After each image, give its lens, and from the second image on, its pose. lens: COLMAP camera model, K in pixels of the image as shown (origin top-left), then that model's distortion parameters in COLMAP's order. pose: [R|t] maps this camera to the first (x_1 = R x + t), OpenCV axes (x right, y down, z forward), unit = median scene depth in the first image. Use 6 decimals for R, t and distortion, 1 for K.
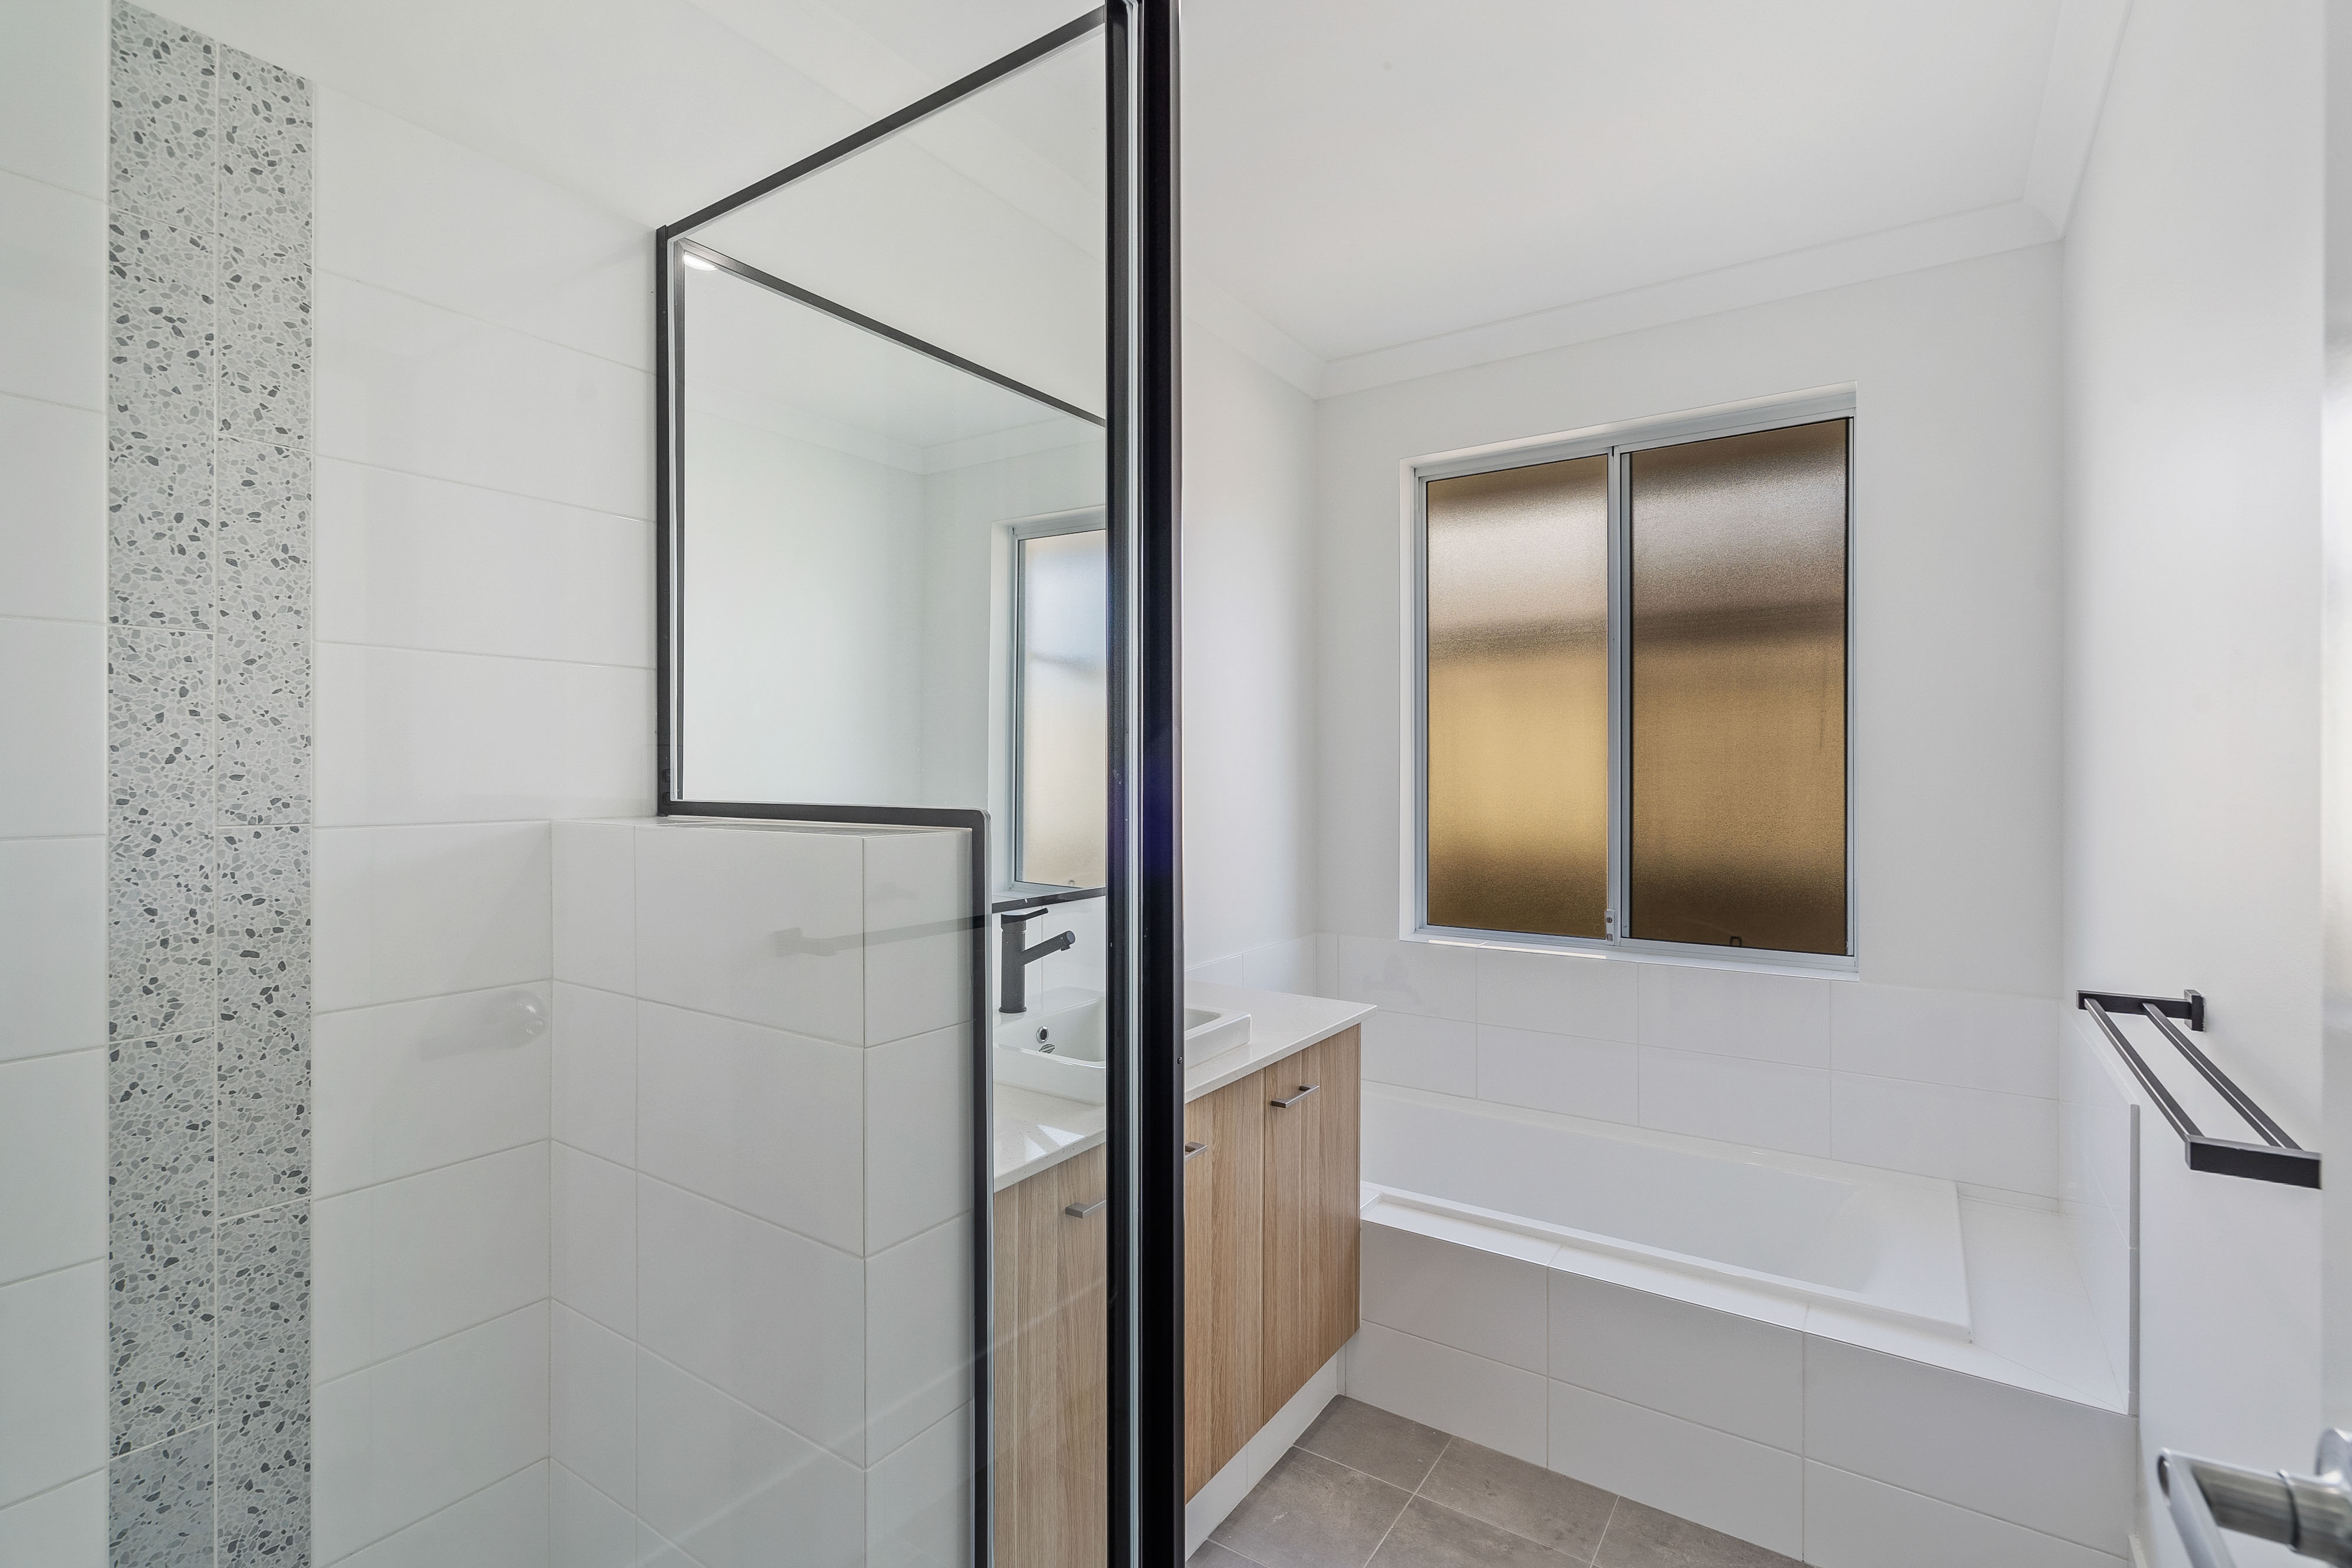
lens RADIAL K [[1091.6, 0, 1176.9], [0, 1091.6, 771.9], [0, 0, 1]] dist [-0.014004, 0.000134]
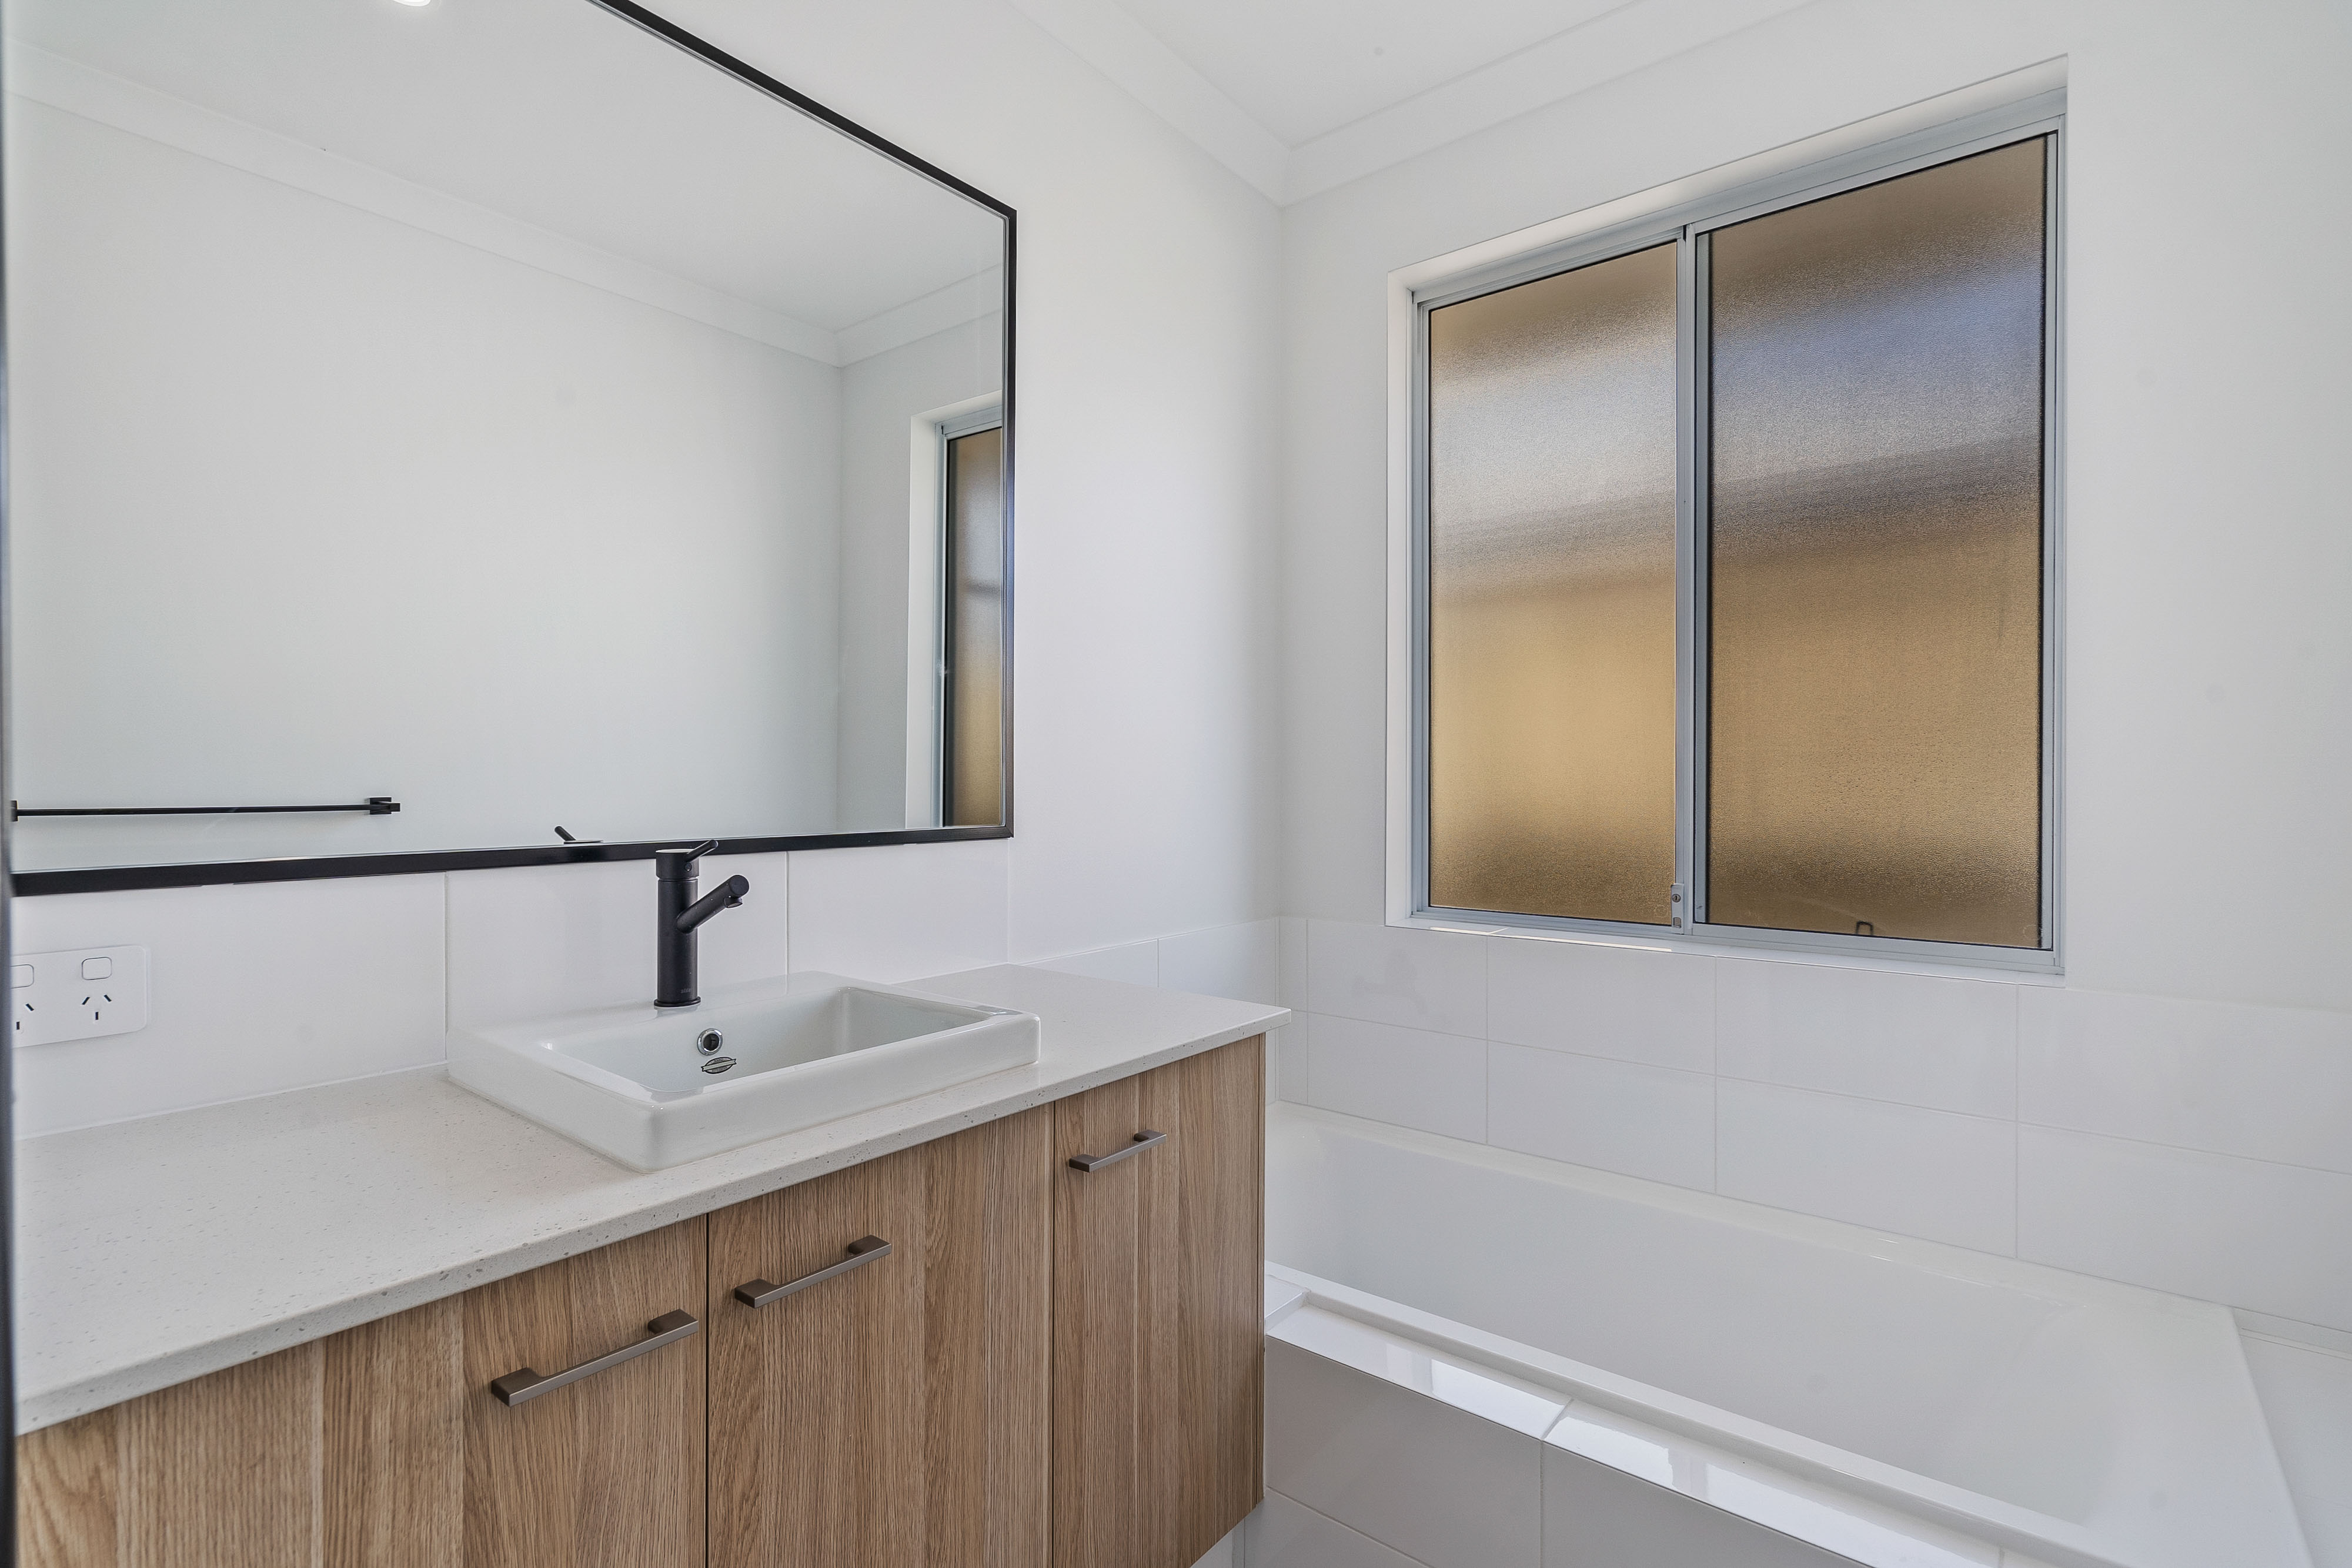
lens RADIAL K [[1091.6, 0, 1172.1], [0, 1091.6, 791.3], [0, 0, 1]] dist [-0.014004, 0.000134]
pose [[0.996694, 0.003809, -0.081158, 0.187019], [-0.003209, 0.999967, 0.007520, 0.091432], [0.081184, -0.007235, 0.996673, 0.394199]]
